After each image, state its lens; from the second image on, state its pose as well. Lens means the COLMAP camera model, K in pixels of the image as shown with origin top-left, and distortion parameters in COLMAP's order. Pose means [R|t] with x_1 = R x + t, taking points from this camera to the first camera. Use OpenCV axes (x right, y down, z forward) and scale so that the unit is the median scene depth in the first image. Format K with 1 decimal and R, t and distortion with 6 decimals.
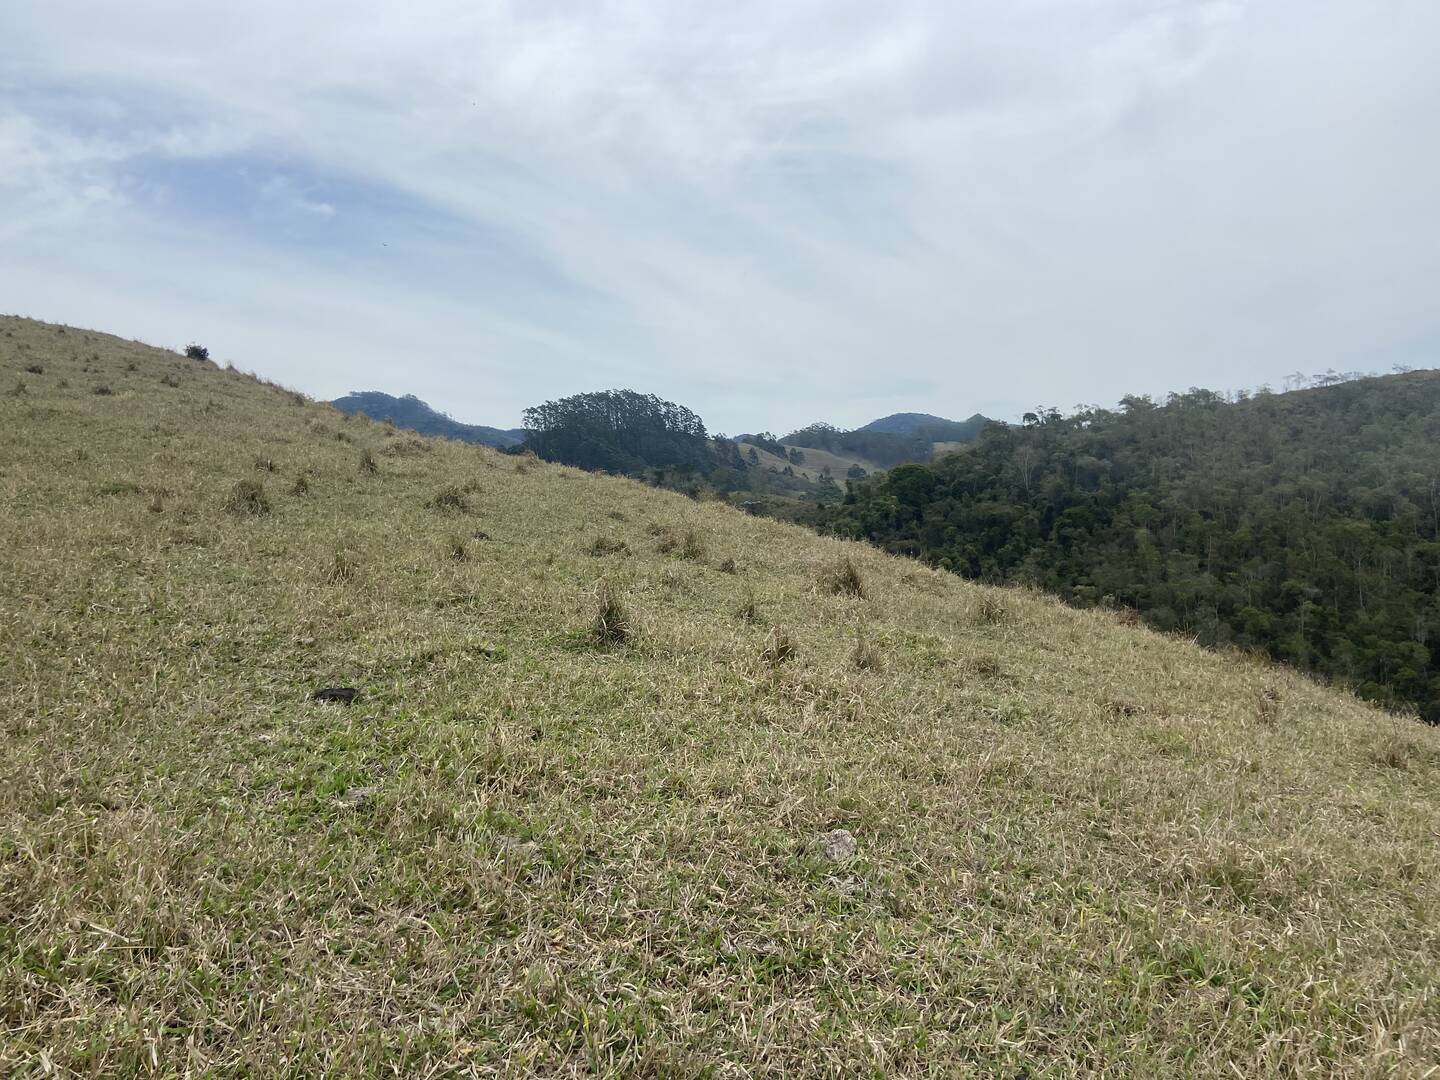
lens RADIAL K [[1084.8, 0, 735.5], [0, 1084.8, 534.5], [0, 0, 1]] dist [0.120199, -0.146910]
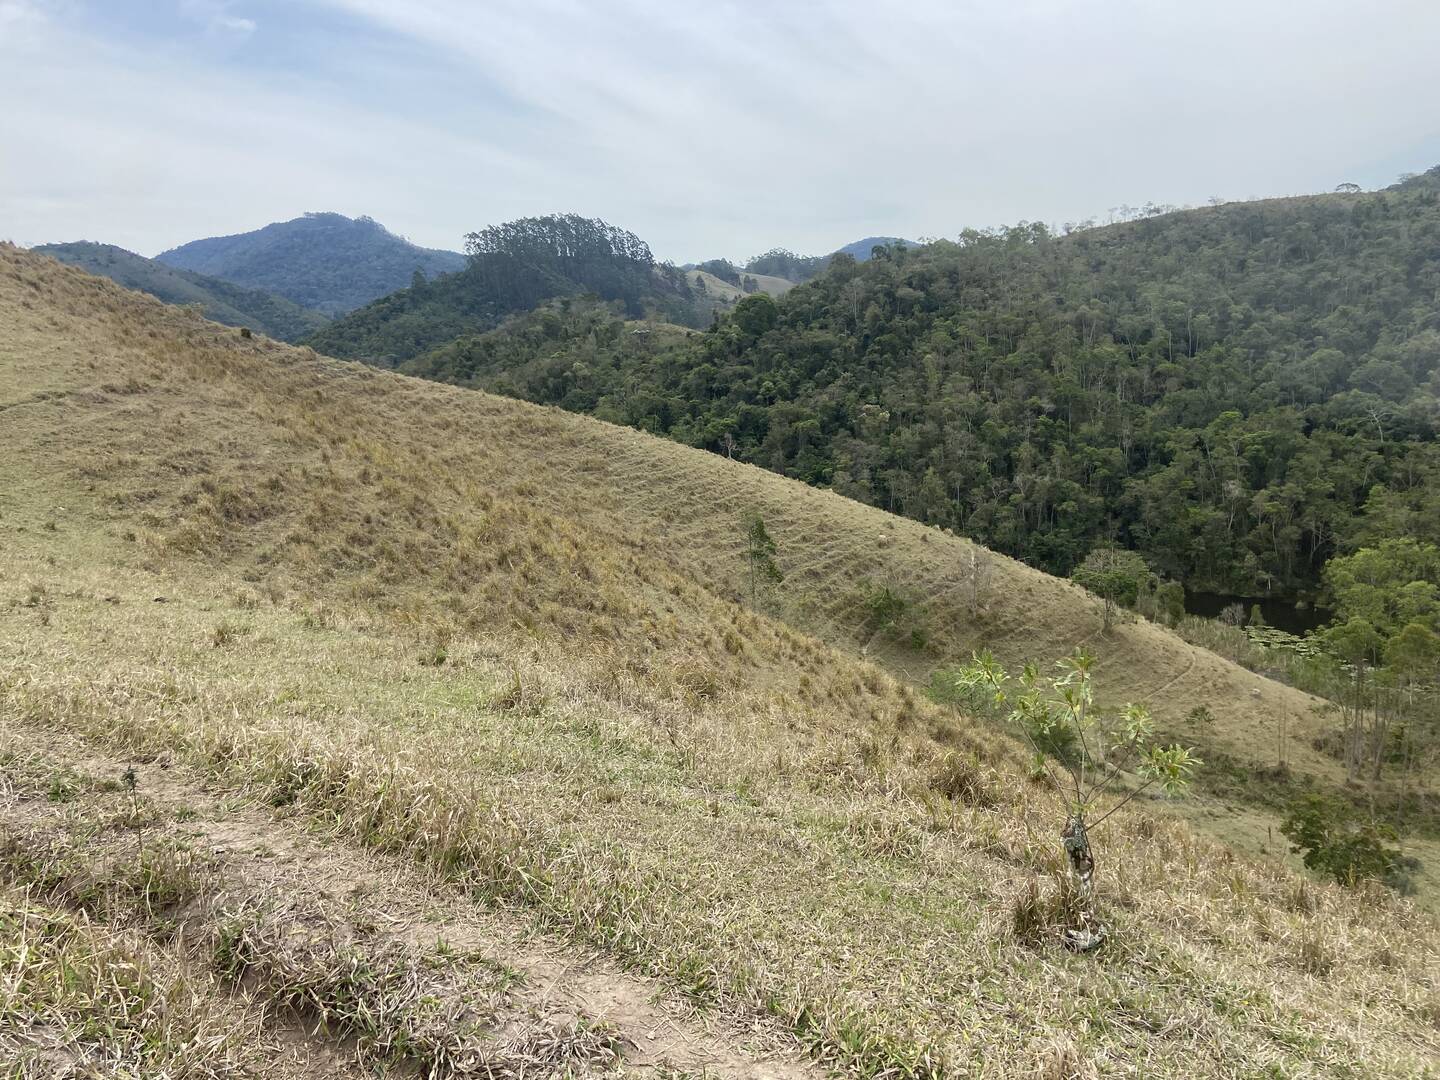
lens RADIAL K [[1084.8, 0, 723.9], [0, 1084.8, 544.1], [0, 0, 1]] dist [0.120199, -0.146910]
pose [[0.999997, -0.000045, 0.002541, 0.116562], [-0.000369, 0.986700, 0.162551, 0.003837], [-0.002514, -0.162552, 0.986697, -0.113447]]
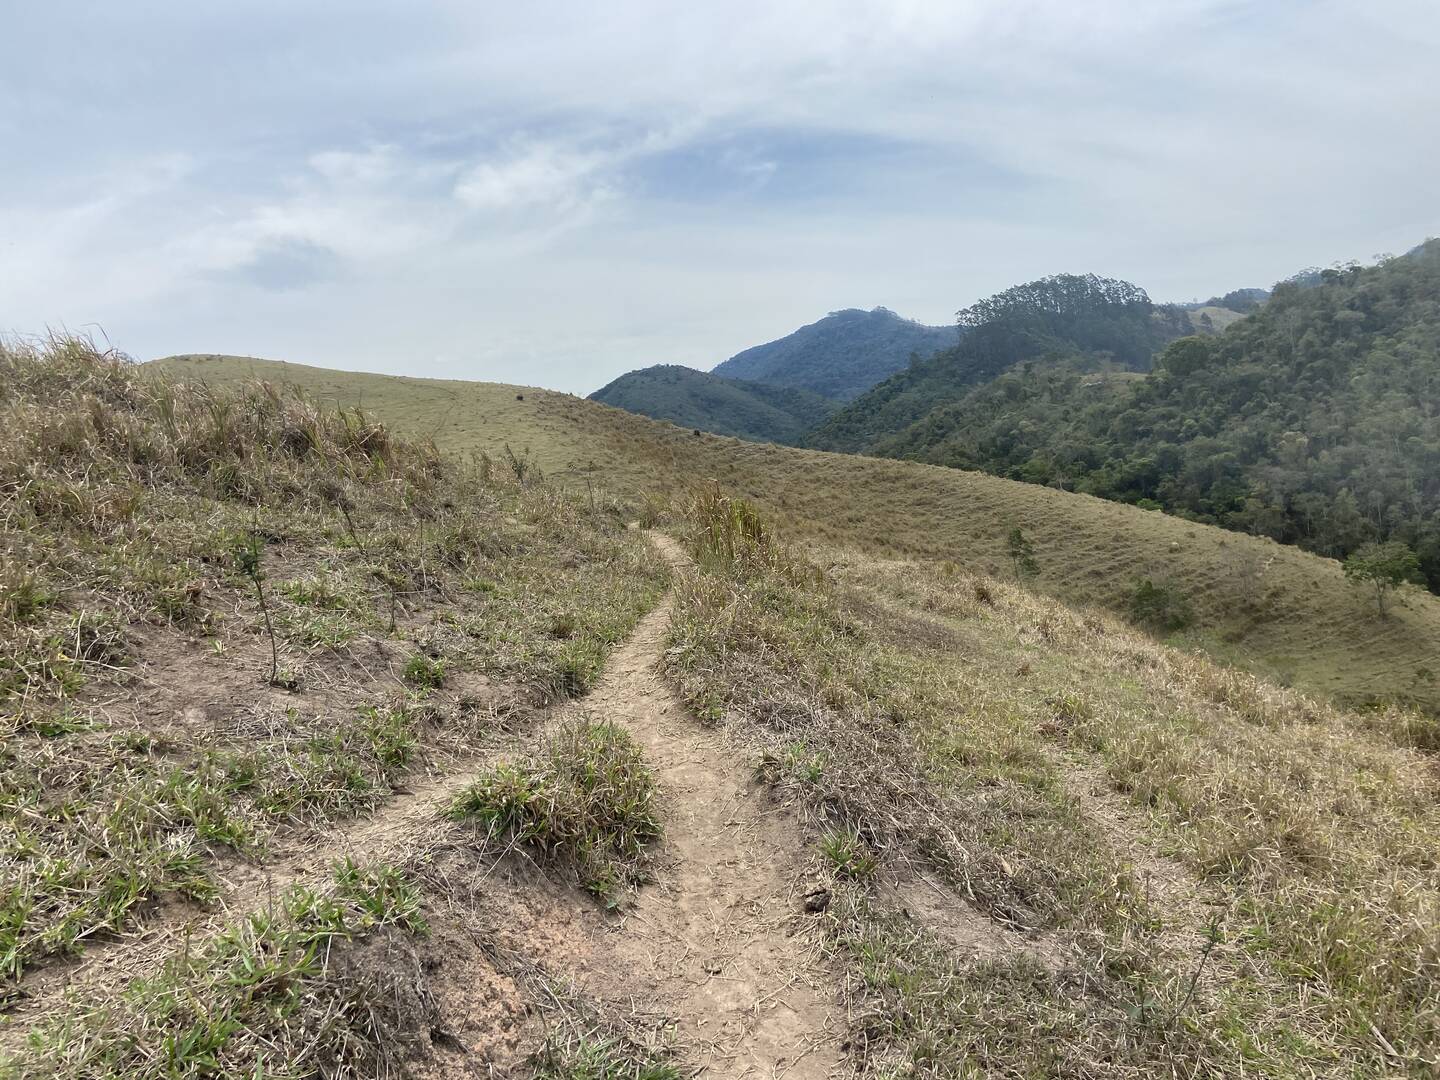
lens RADIAL K [[1084.8, 0, 731.5], [0, 1084.8, 549.6], [0, 0, 1]] dist [0.120199, -0.146910]
pose [[0.893274, -0.051007, -0.446610, 0.223173], [0.099333, 0.991378, 0.085453, 0.008254], [0.438401, -0.120696, 0.890639, -0.241310]]
